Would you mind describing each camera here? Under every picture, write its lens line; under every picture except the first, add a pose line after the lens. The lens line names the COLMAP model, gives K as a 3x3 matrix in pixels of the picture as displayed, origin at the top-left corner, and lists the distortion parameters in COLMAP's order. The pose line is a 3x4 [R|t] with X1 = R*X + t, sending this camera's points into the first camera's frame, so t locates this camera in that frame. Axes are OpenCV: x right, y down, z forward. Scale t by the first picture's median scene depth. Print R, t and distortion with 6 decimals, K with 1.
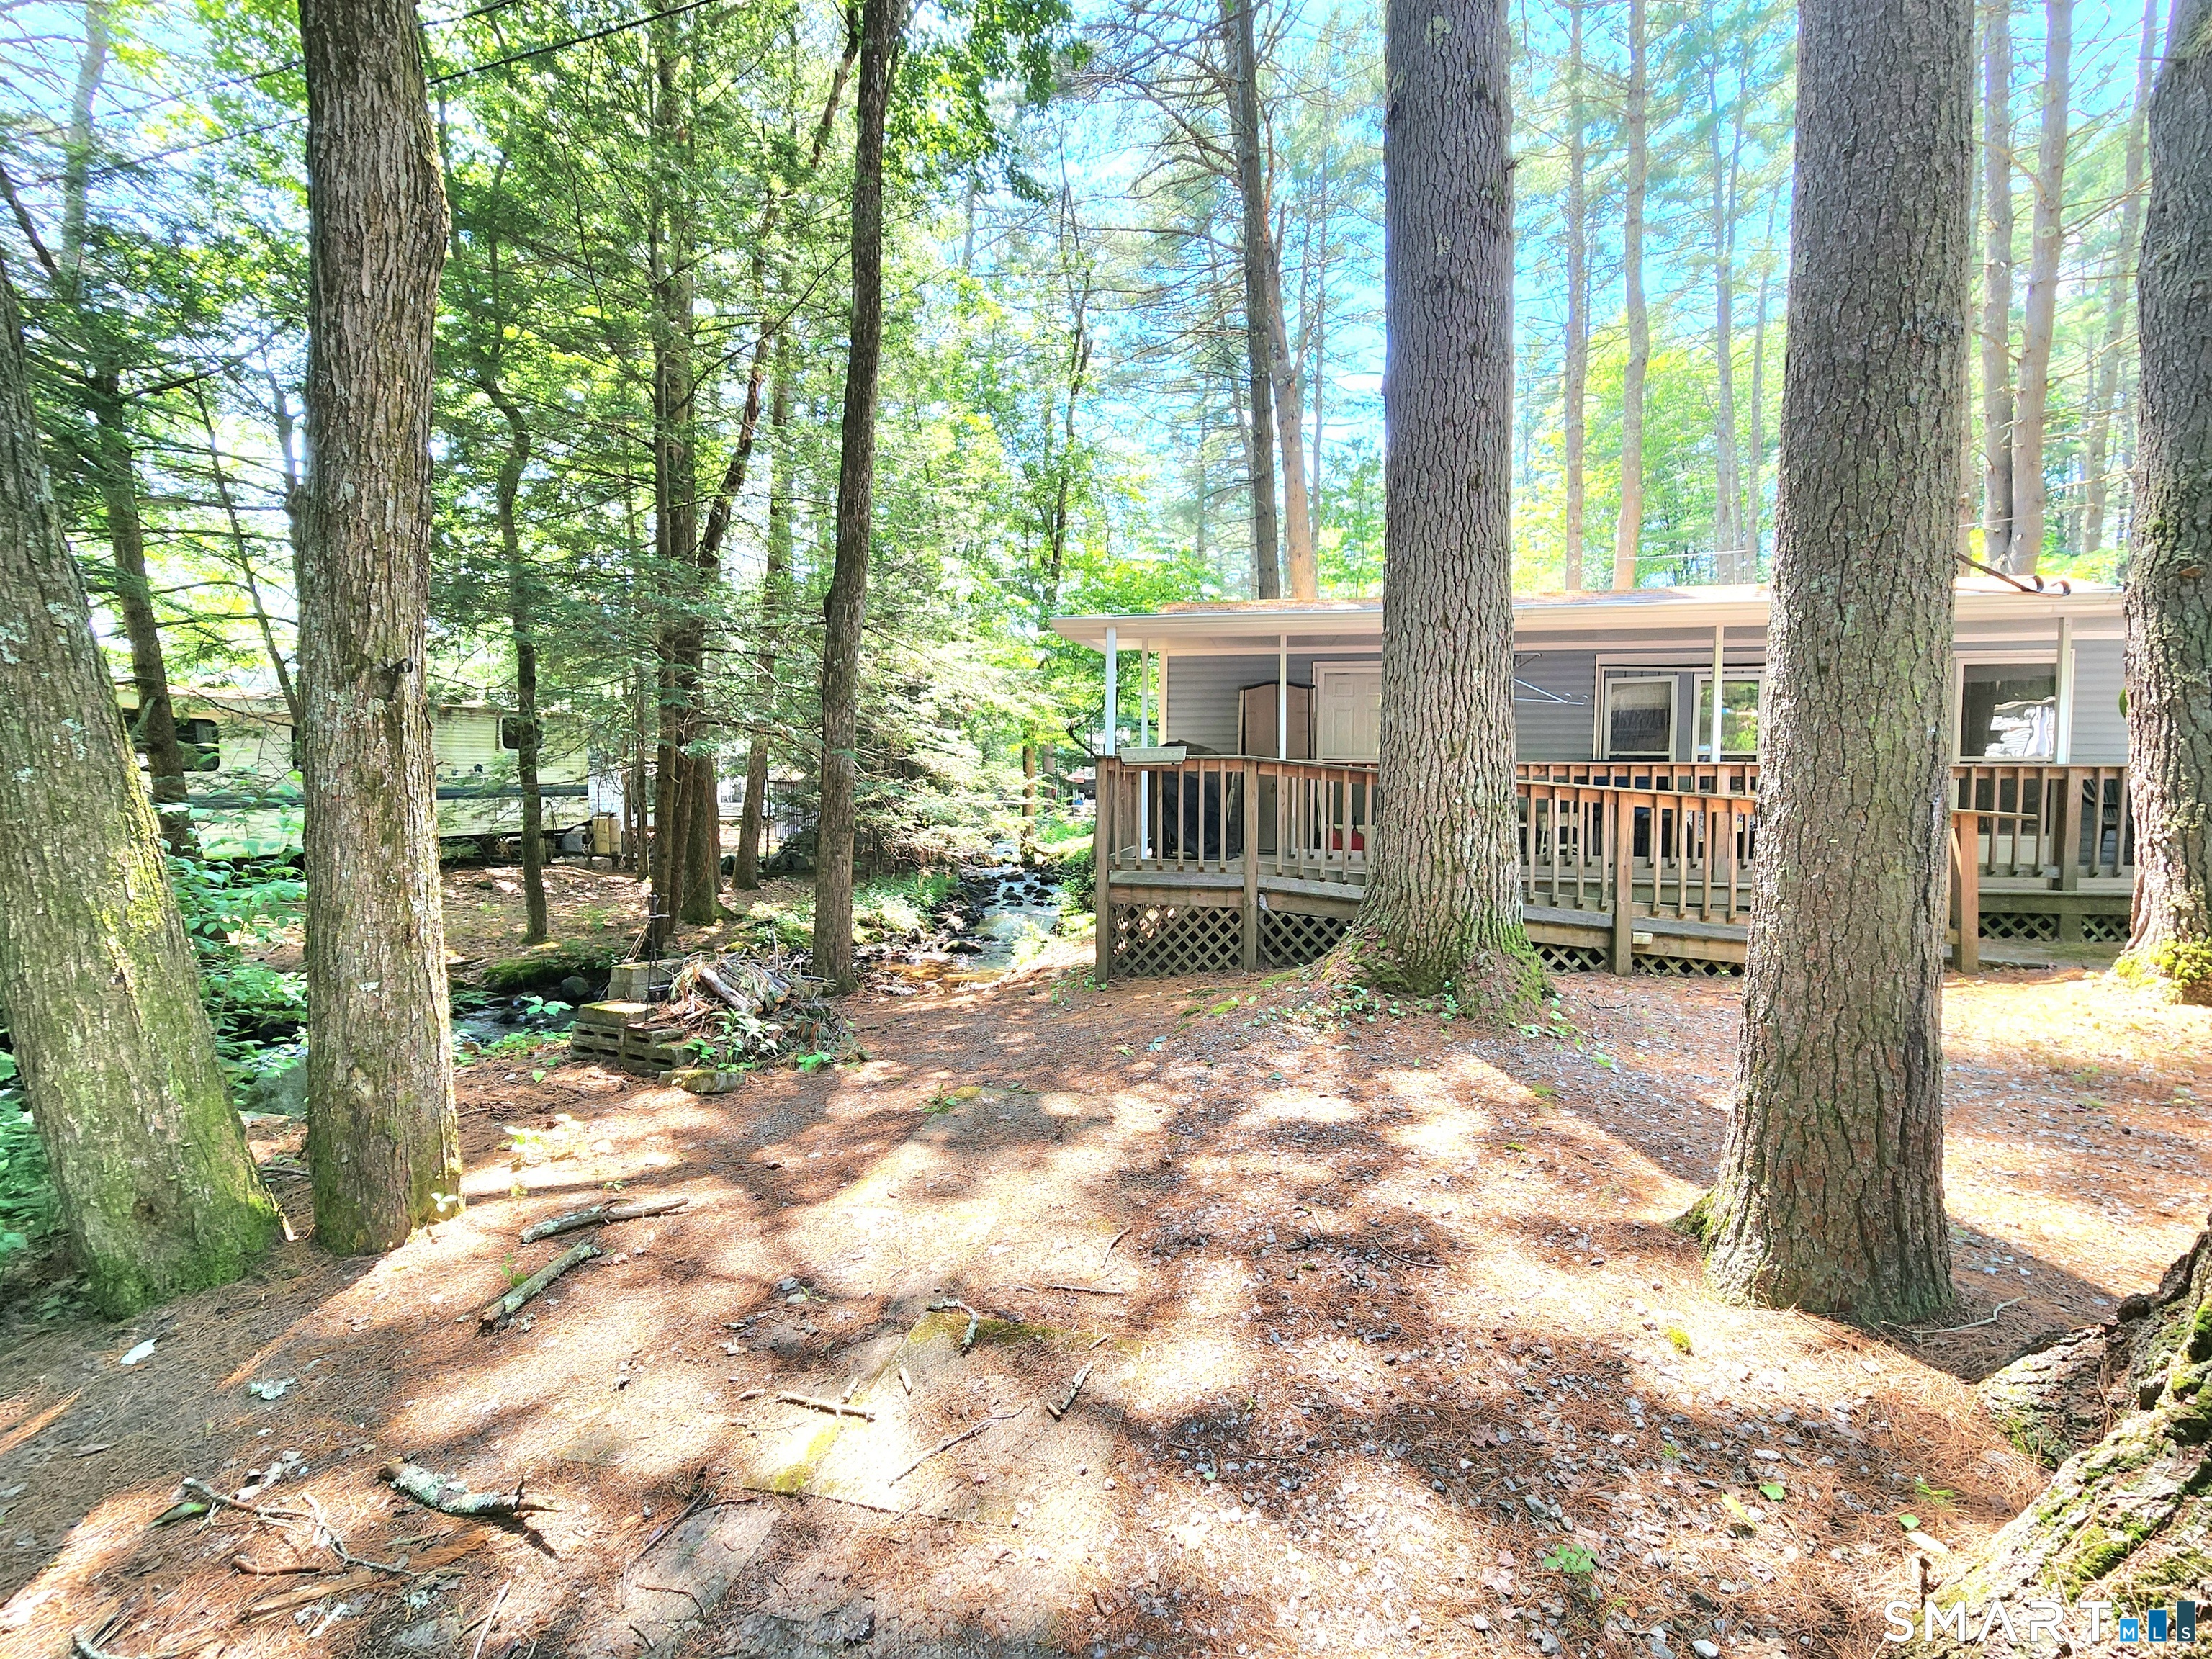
lens RADIAL K [[906.2, 0, 1103.9], [0, 906.2, 810.4], [0, 0, 1]] dist [0.003738, -0.003151]
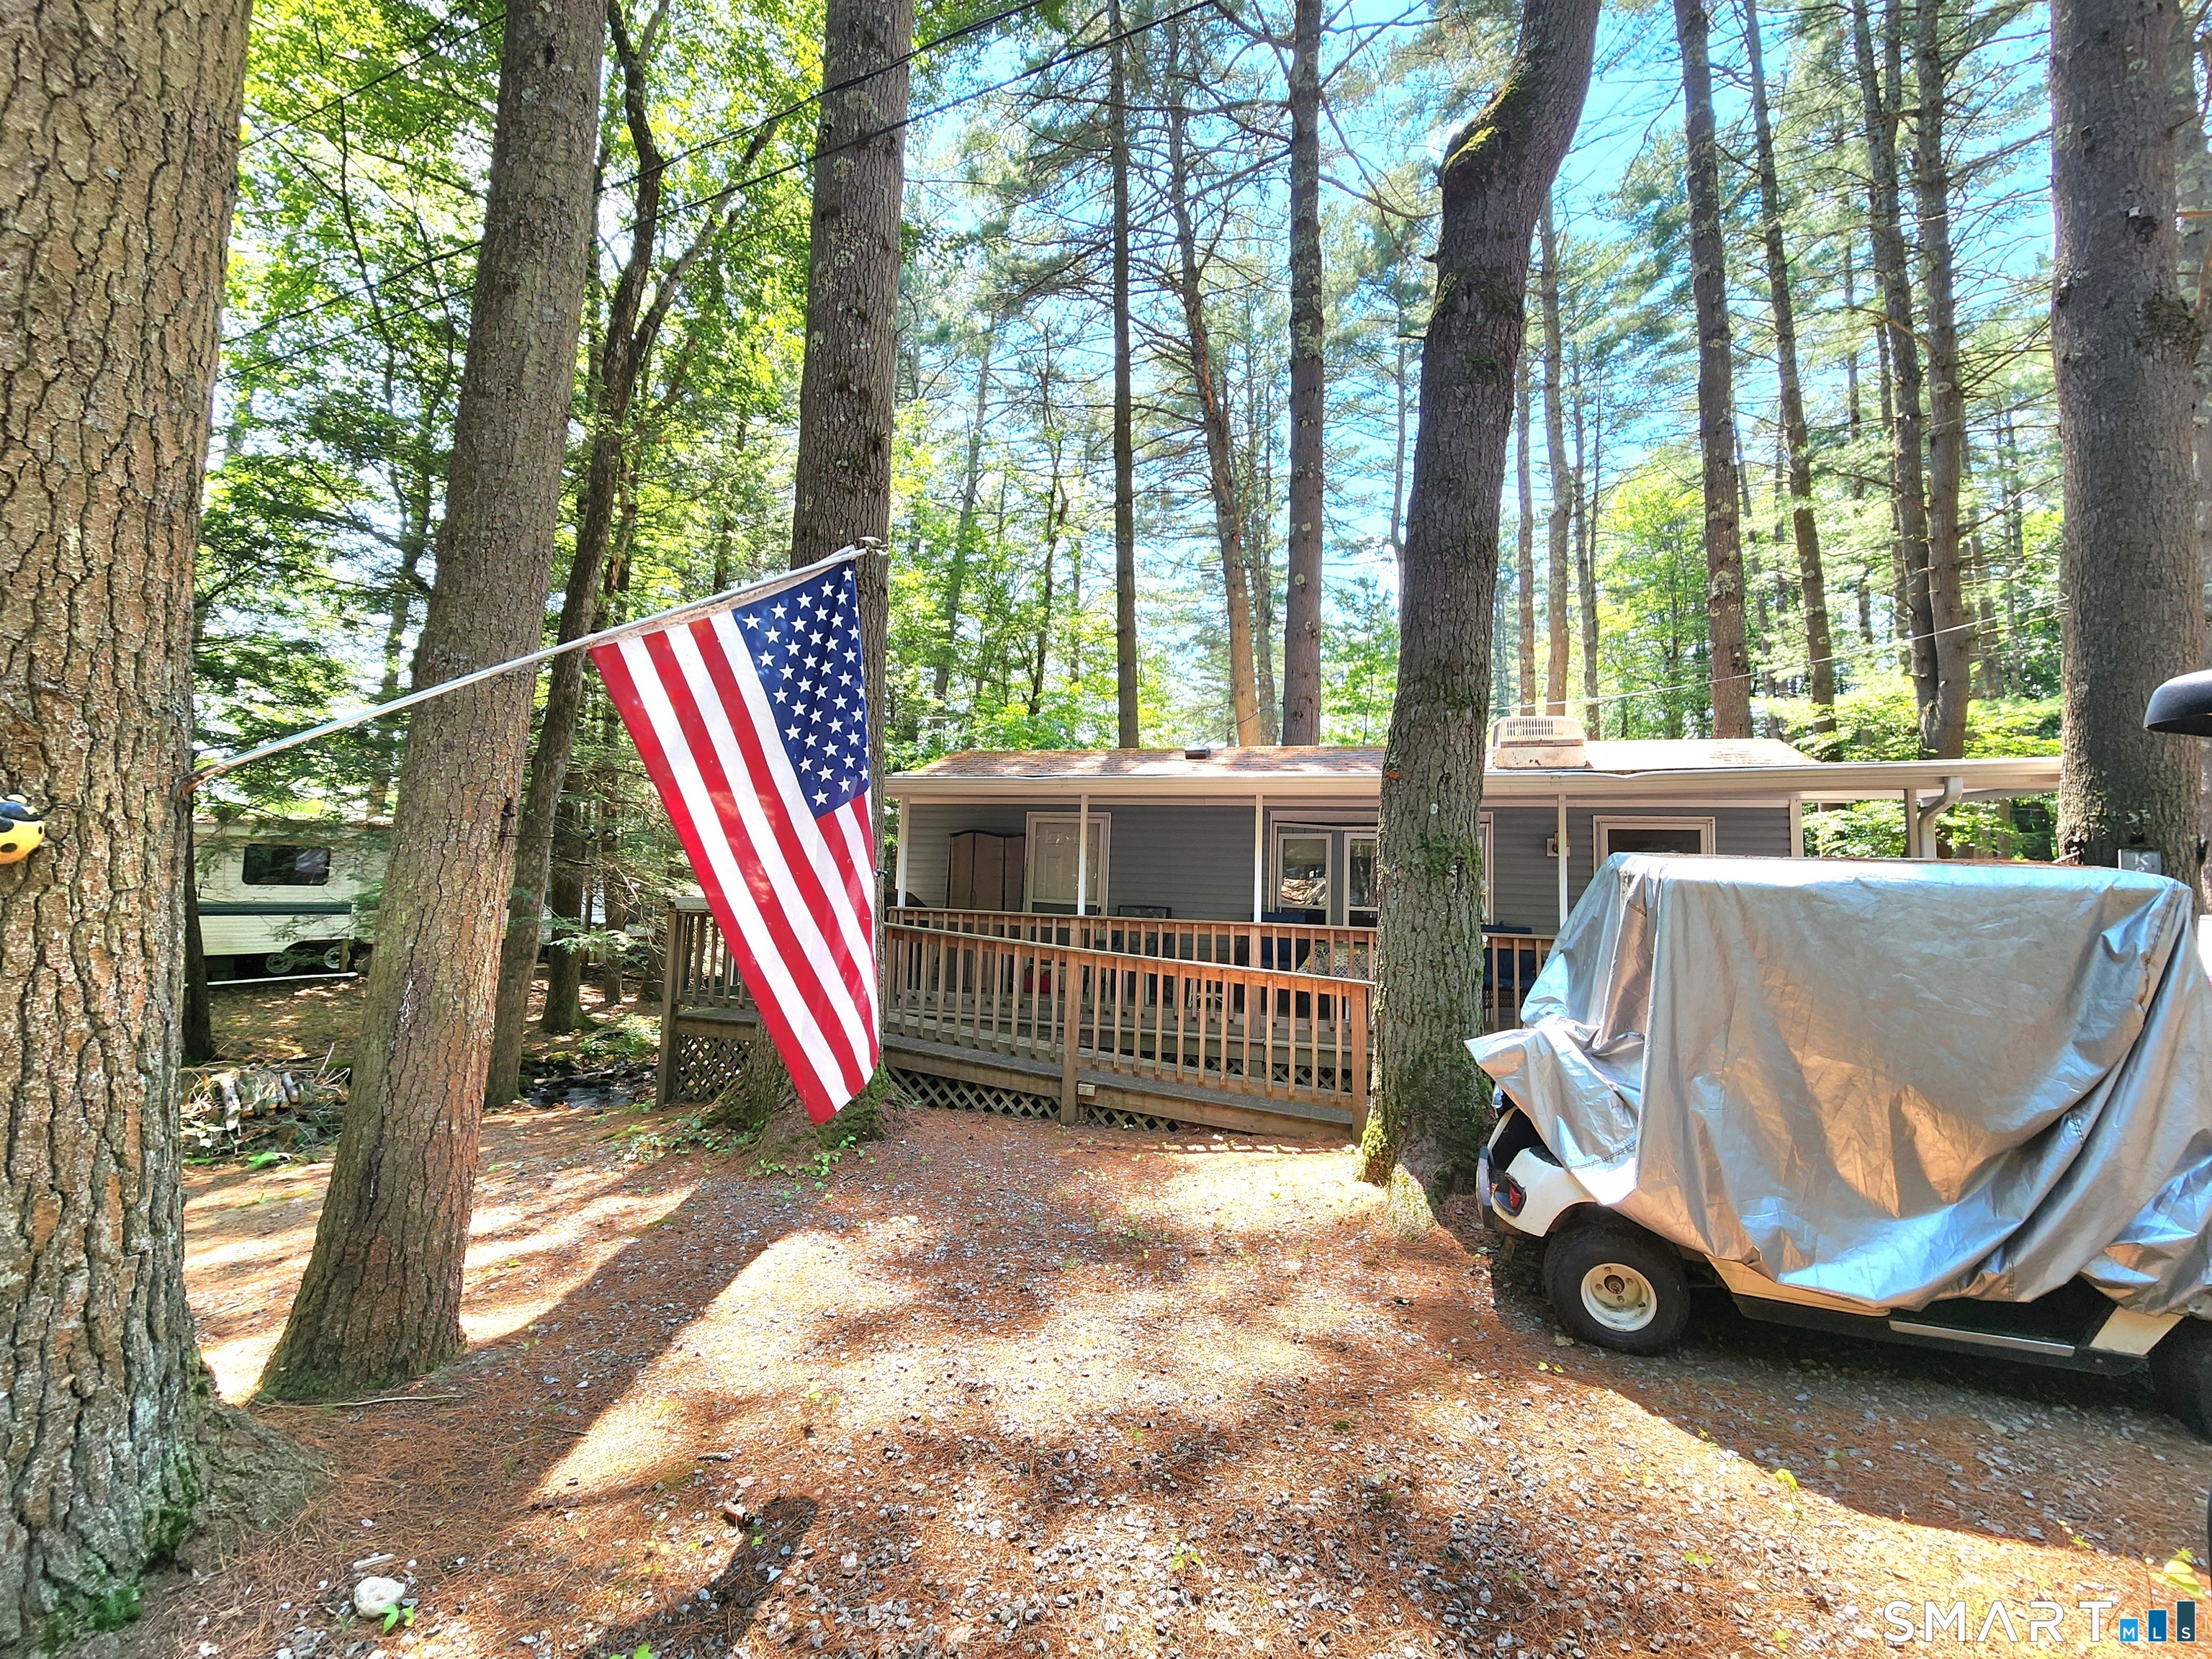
lens RADIAL K [[906.2, 0, 1103.9], [0, 906.2, 810.4], [0, 0, 1]] dist [0.003738, -0.003151]
pose [[0.993969, 0.018728, -0.108047, 0.714945], [-0.032523, 0.991323, -0.127360, -0.049571], [0.104725, 0.130106, 0.985954, -0.092507]]
